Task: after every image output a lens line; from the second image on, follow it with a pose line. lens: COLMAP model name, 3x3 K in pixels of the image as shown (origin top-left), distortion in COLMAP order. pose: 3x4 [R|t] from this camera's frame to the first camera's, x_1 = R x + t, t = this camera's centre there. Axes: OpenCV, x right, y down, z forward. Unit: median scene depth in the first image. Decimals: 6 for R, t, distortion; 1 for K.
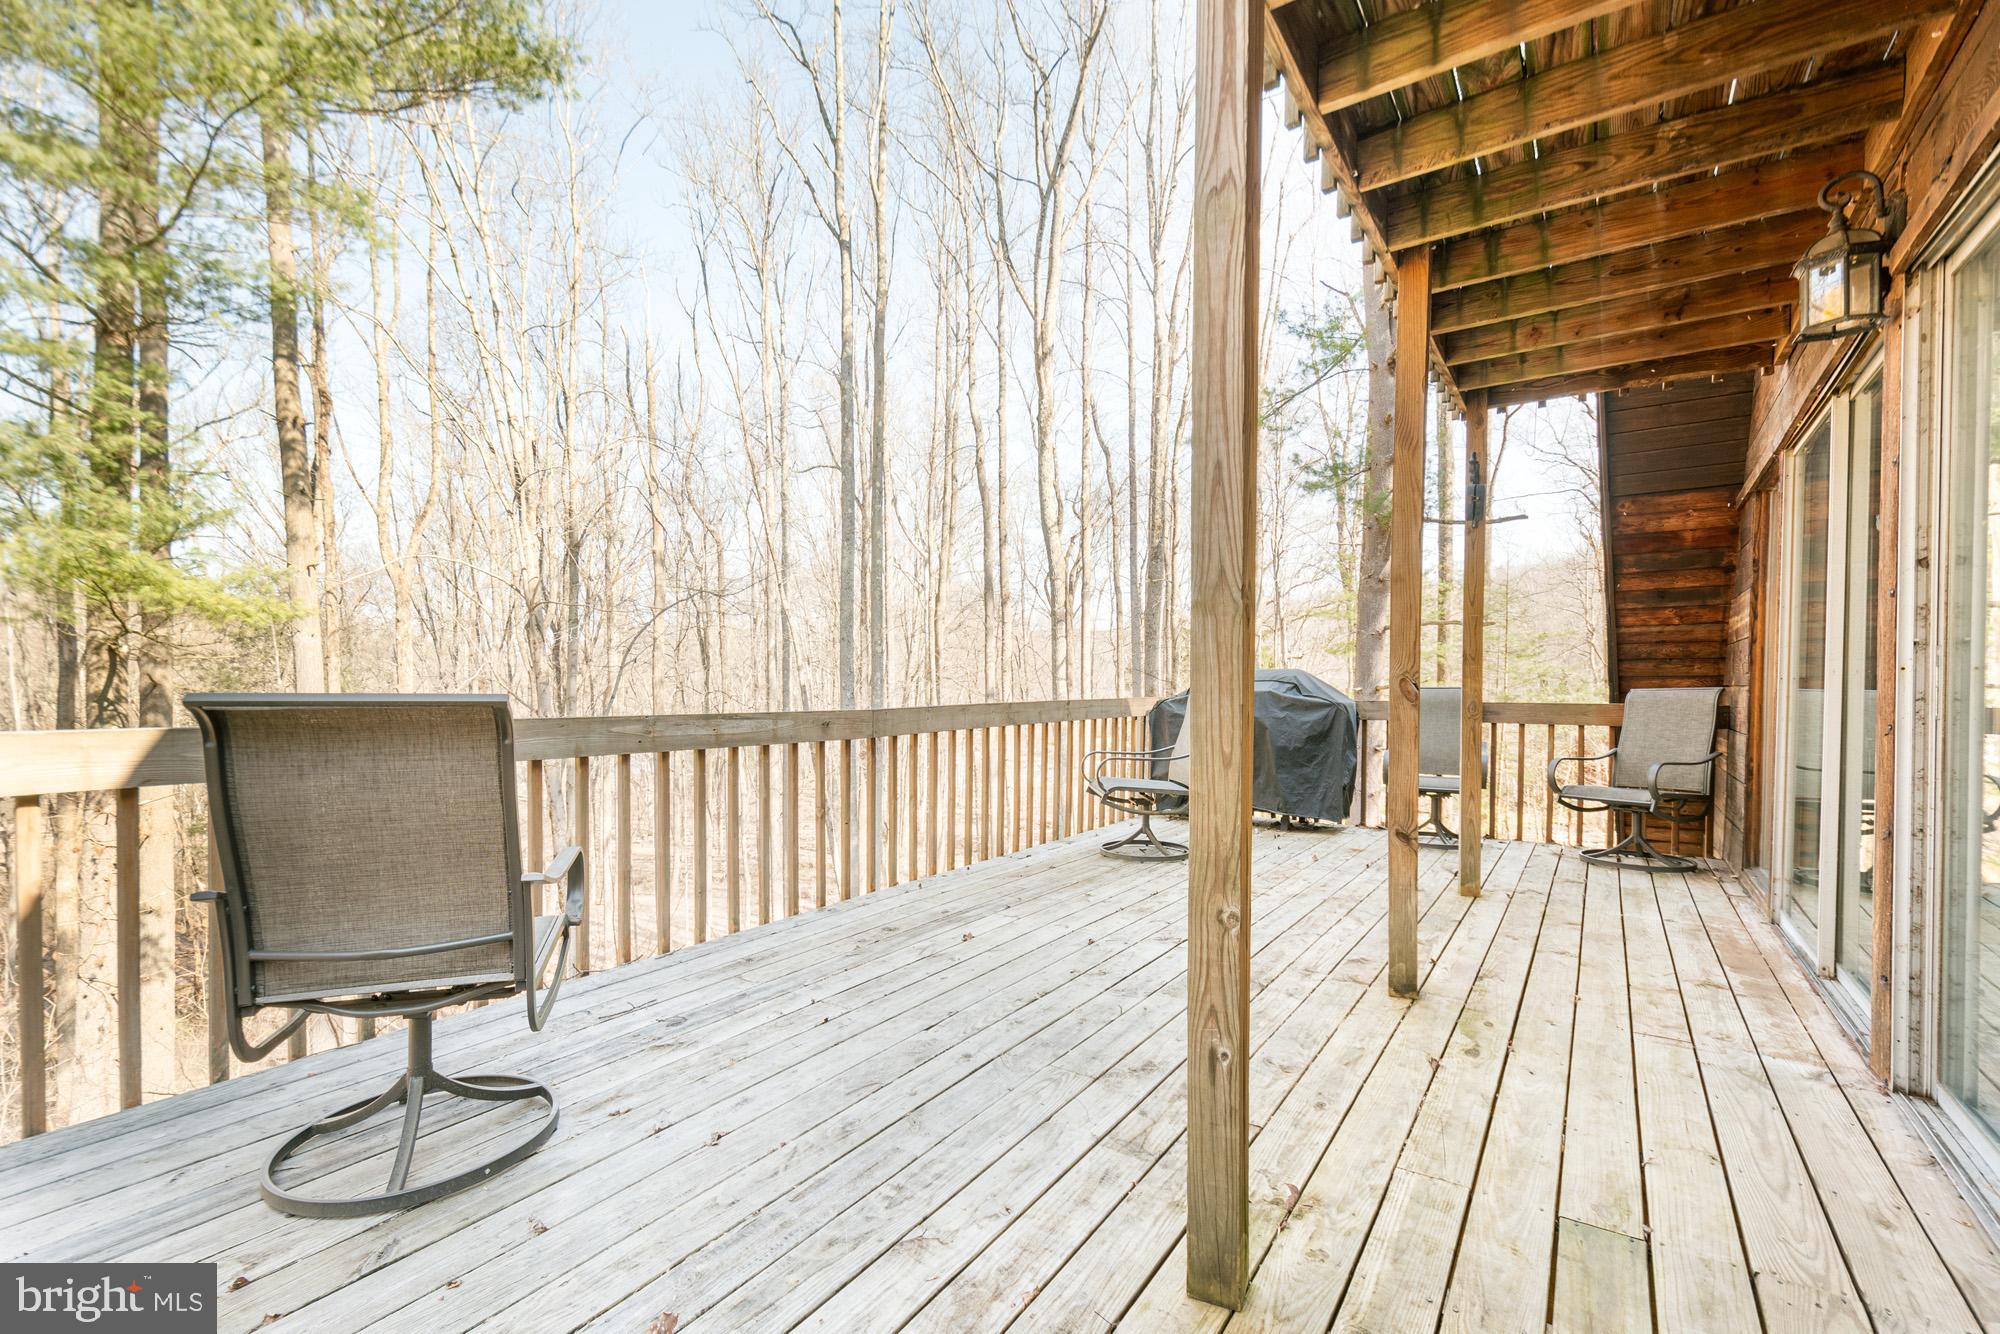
lens RADIAL K [[866.3, 0, 1001.4], [0, 866.3, 679.5], [0, 0, 1]] dist [-0.014543, -0.000773]
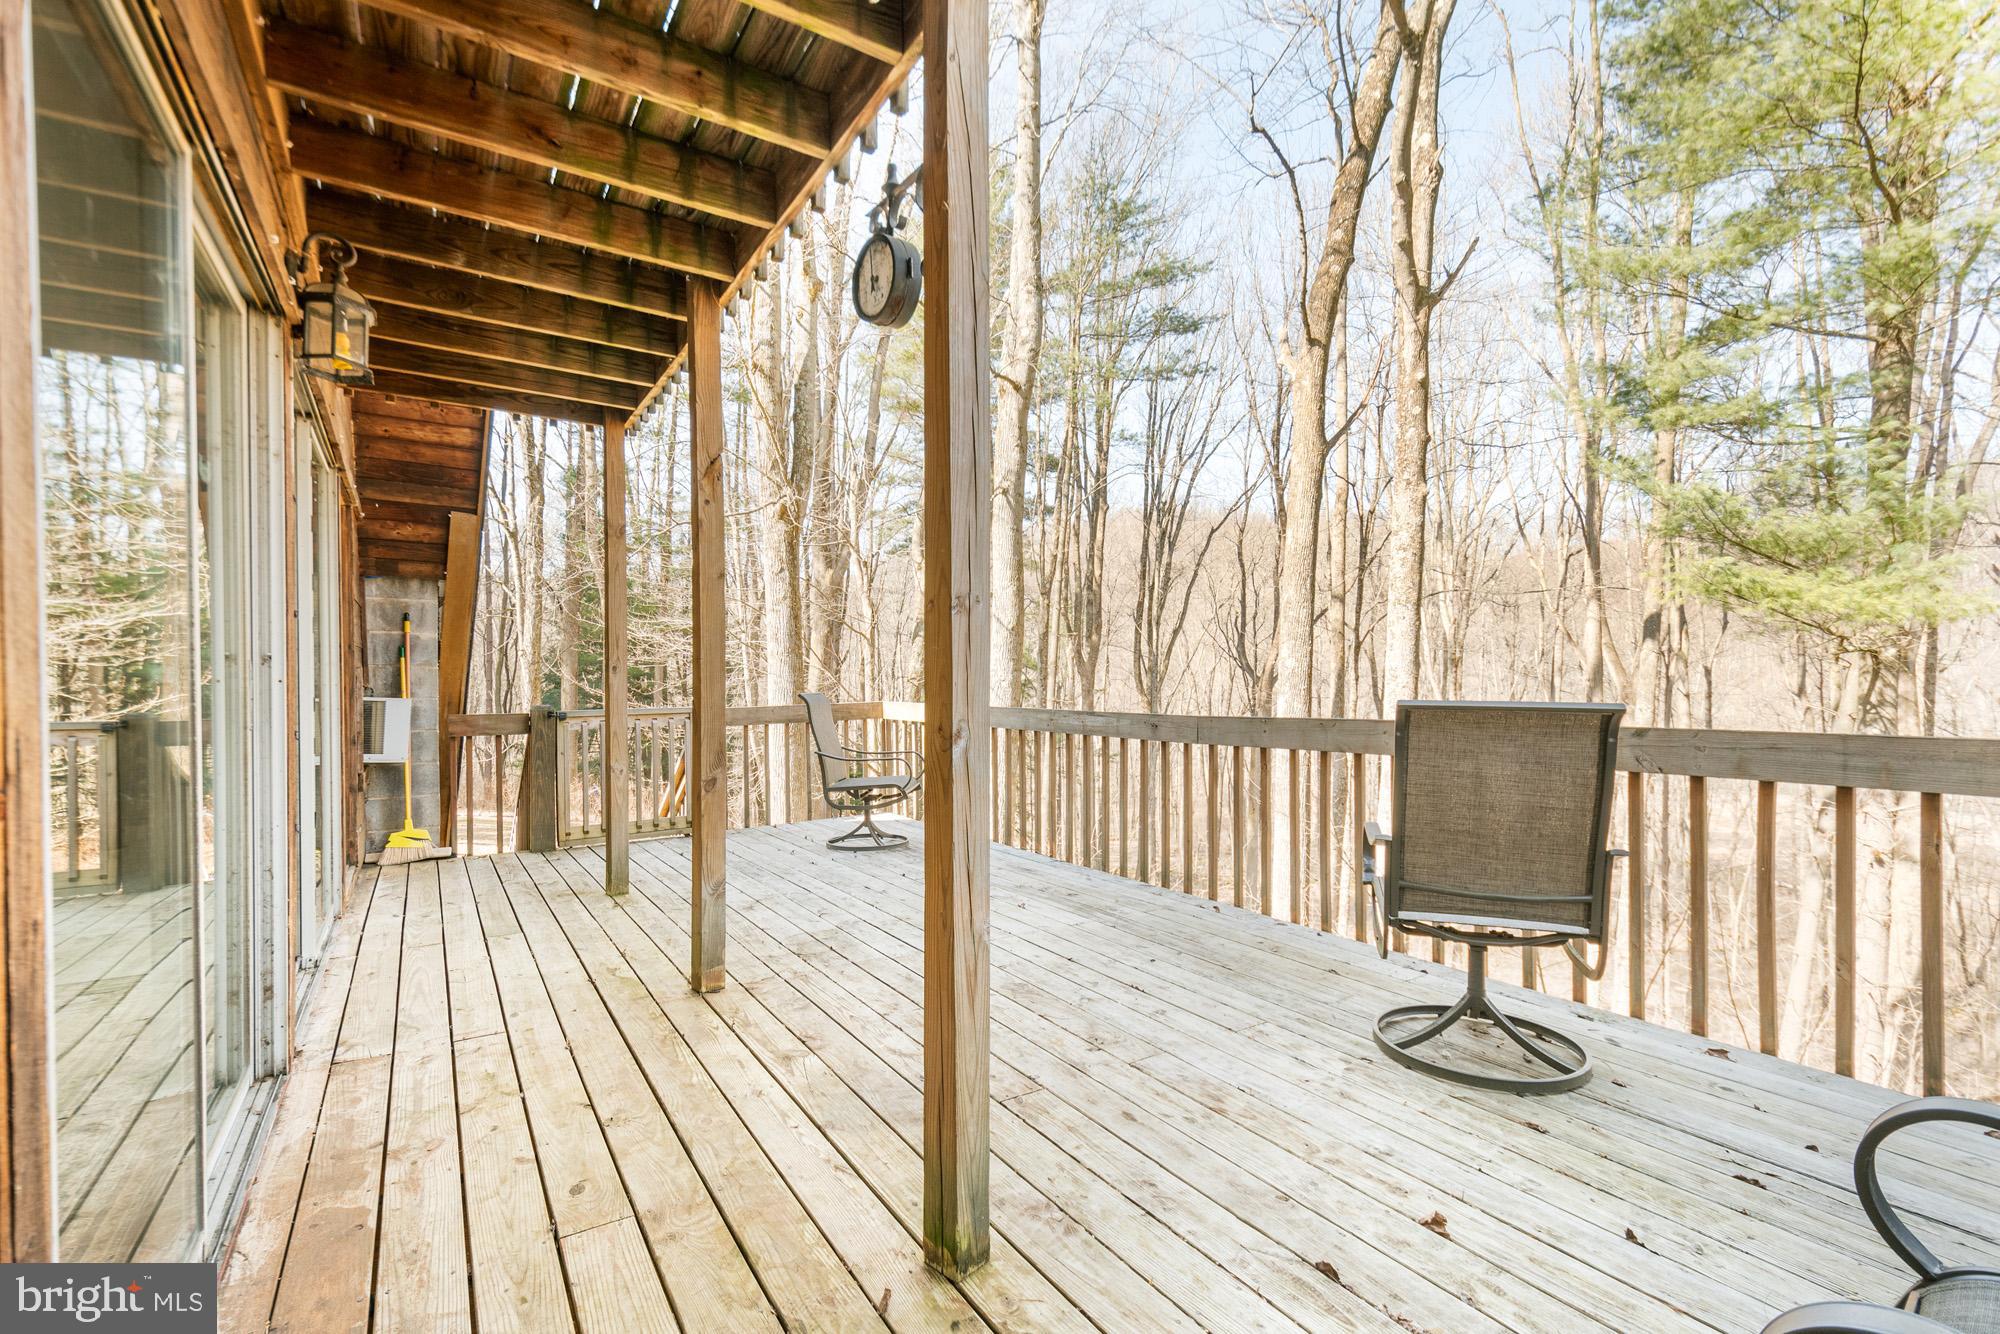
lens RADIAL K [[866.3, 0, 1001.4], [0, 866.3, 680.7], [0, 0, 1]] dist [-0.014543, -0.000773]
pose [[-0.362322, -0.002899, -0.932048, 0.997136], [0.002412, 0.999989, -0.004049, -0.005792], [0.932050, -0.003715, -0.362311, 1.295864]]
